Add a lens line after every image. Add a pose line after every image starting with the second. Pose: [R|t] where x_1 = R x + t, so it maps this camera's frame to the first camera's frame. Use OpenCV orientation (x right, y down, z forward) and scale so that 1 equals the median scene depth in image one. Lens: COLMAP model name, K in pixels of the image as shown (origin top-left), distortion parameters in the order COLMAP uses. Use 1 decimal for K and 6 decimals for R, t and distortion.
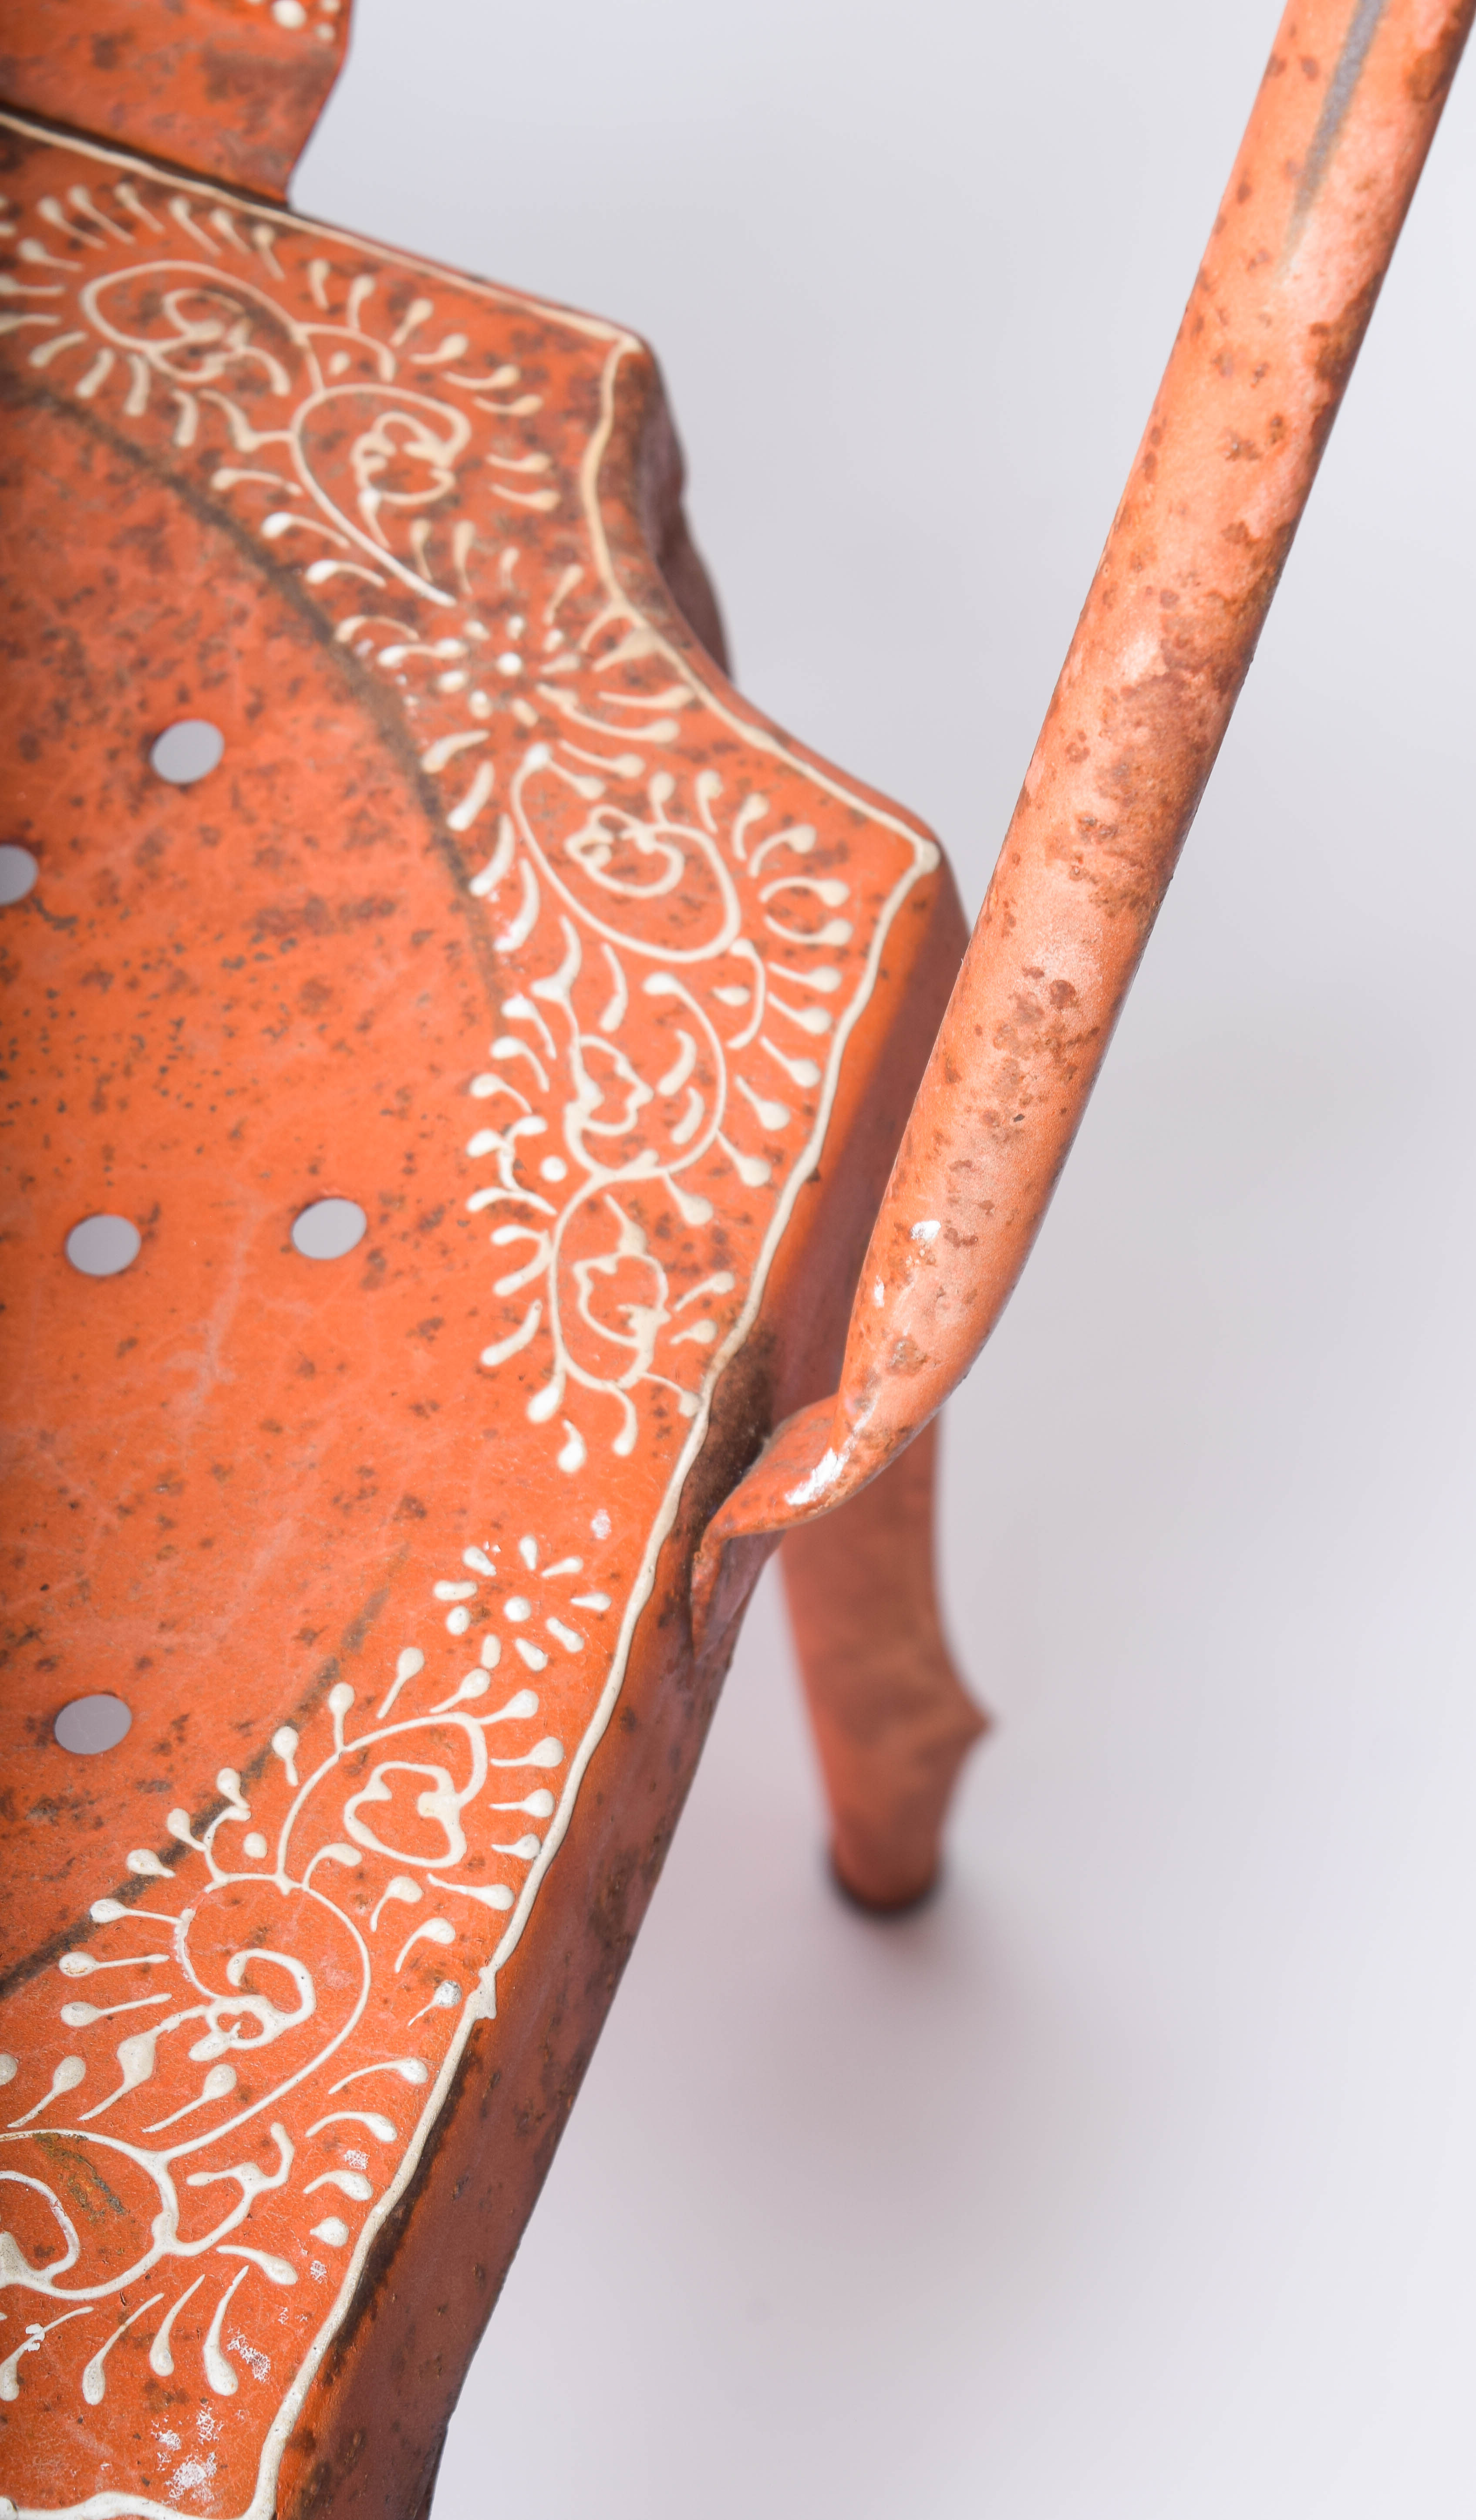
lens RADIAL K [[5840.3, 0, 872.7], [0, 5840.3, 1300.4], [0, 0, 1]] dist [-0.075299, 0.000000]
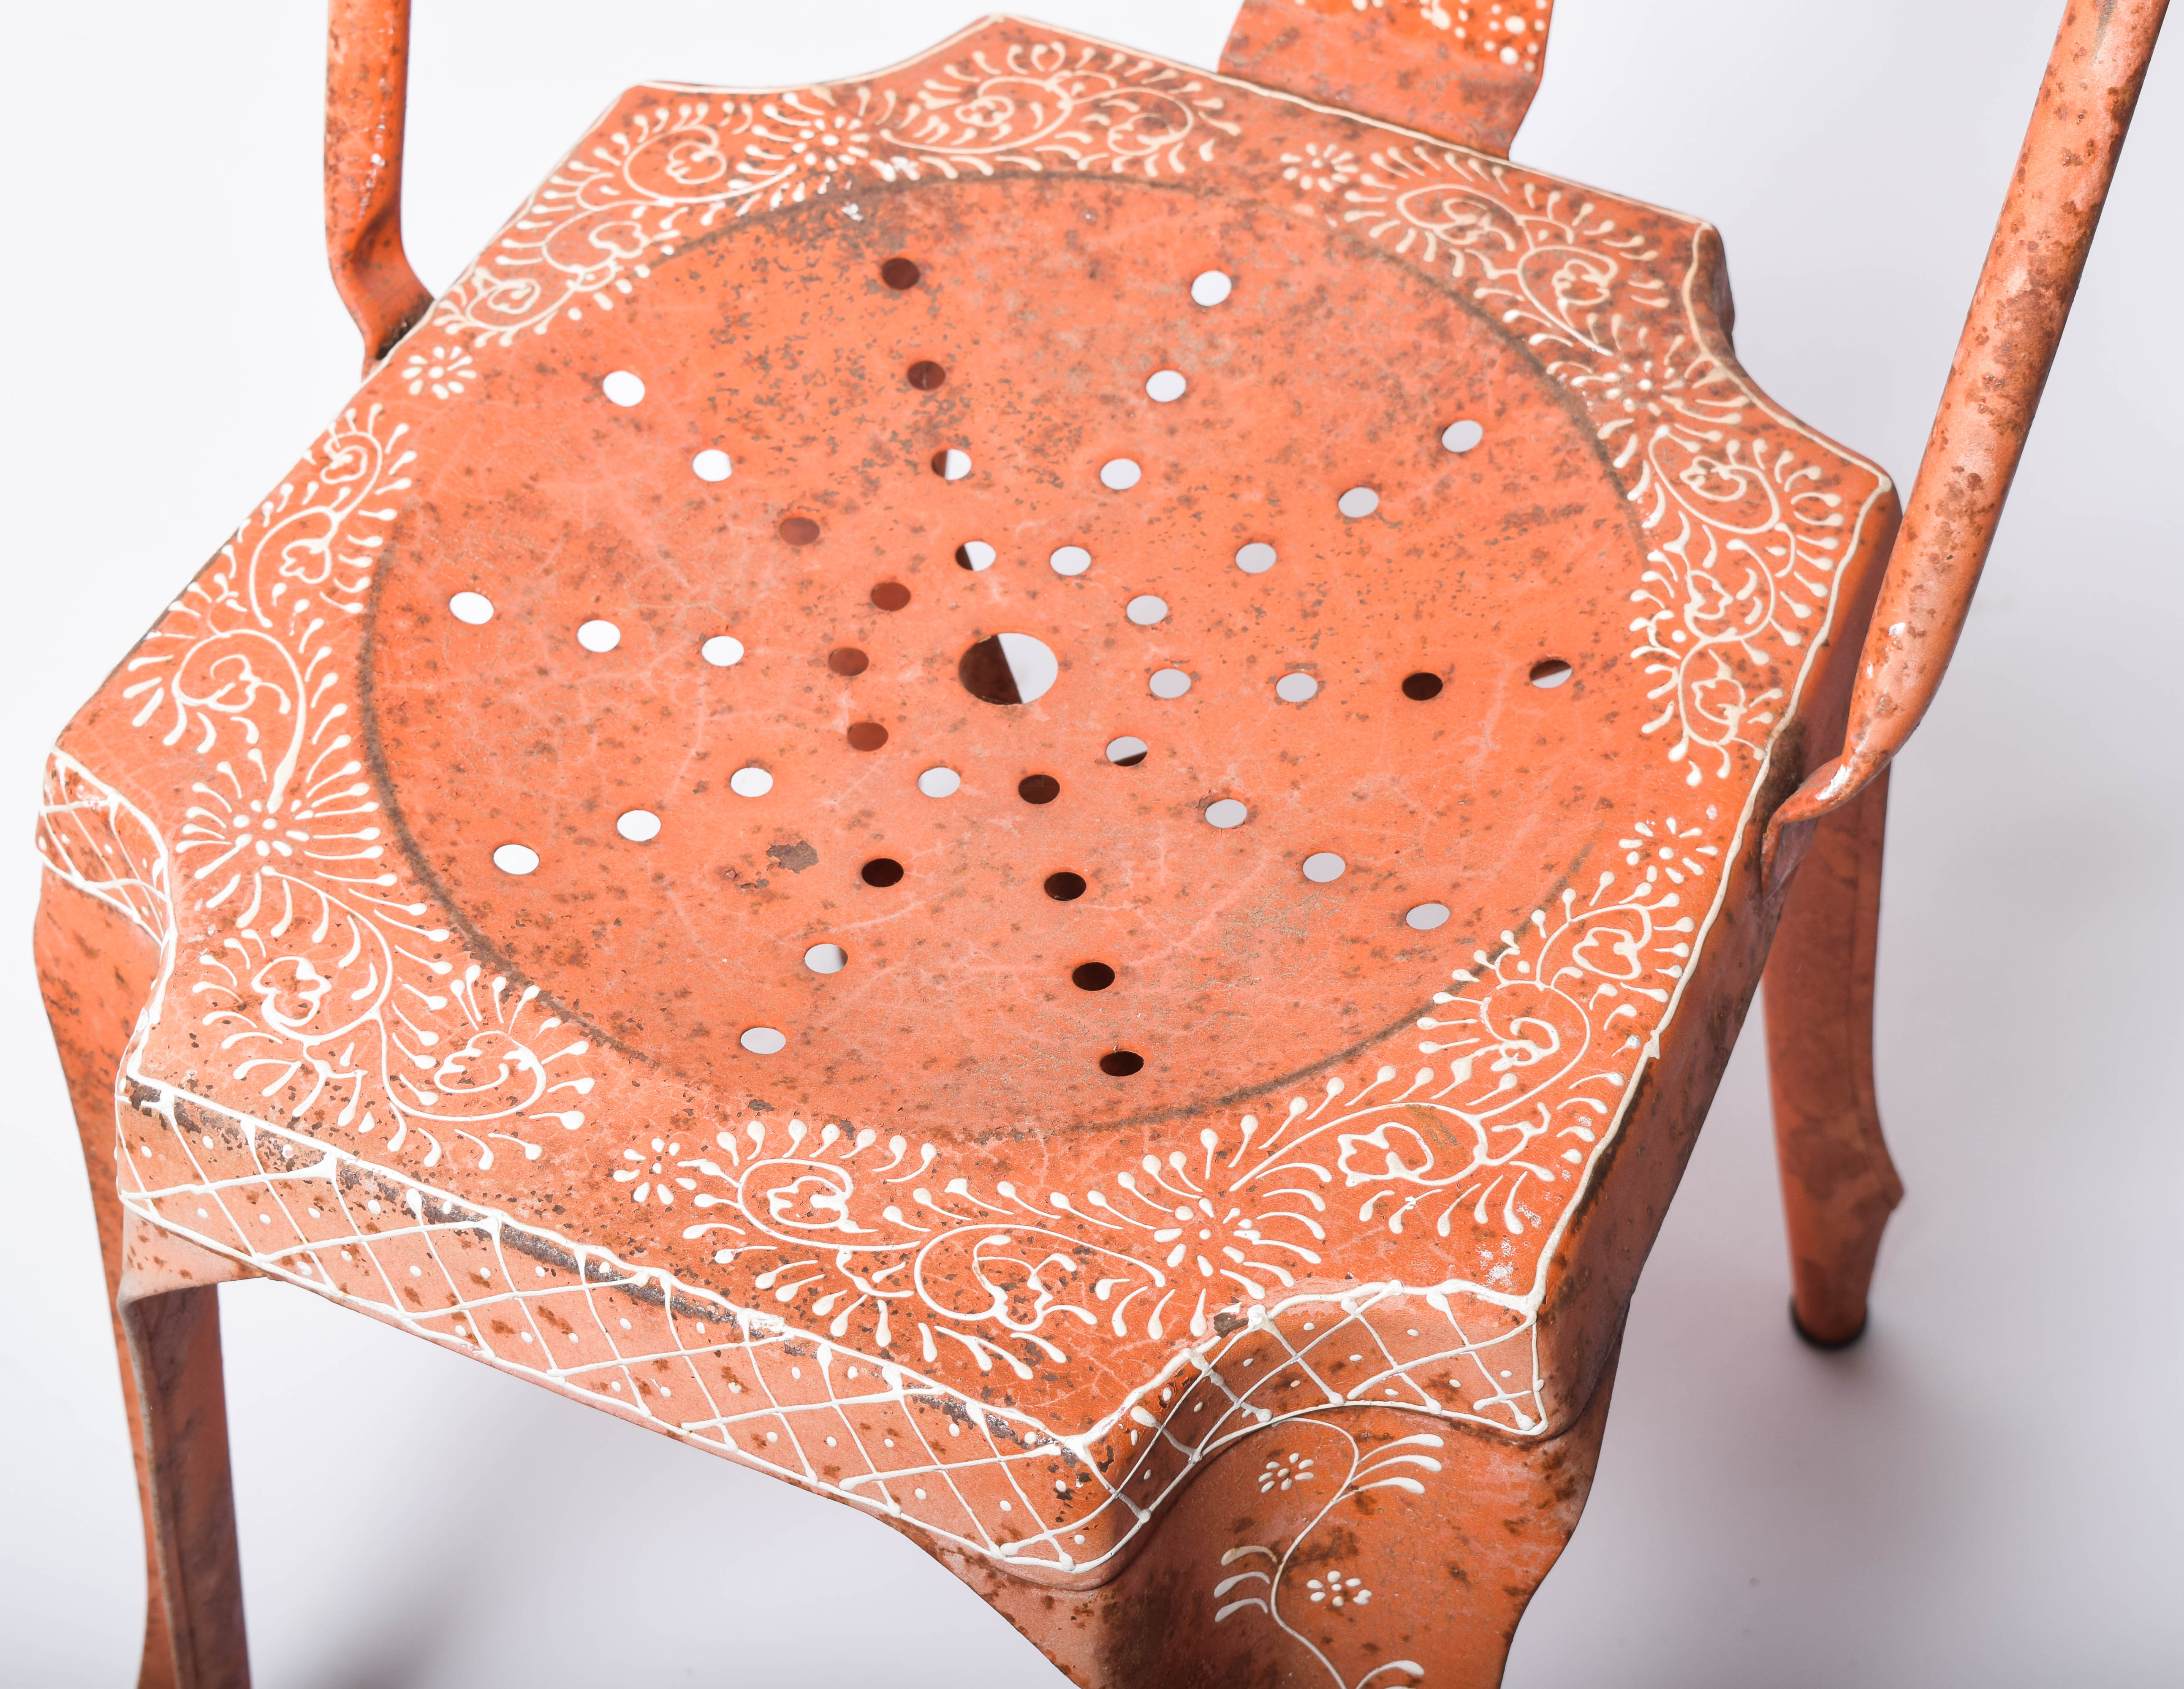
lens RADIAL K [[4466.6, 0, 1220.7], [0, 4466.6, 842.8], [0, 0, 1]] dist [-0.027746, 0.000000]
pose [[0.993878, -0.006042, -0.110320, -0.044367], [-0.011065, 0.988040, -0.153800, 0.253449], [0.109930, 0.154079, 0.981924, -0.343311]]
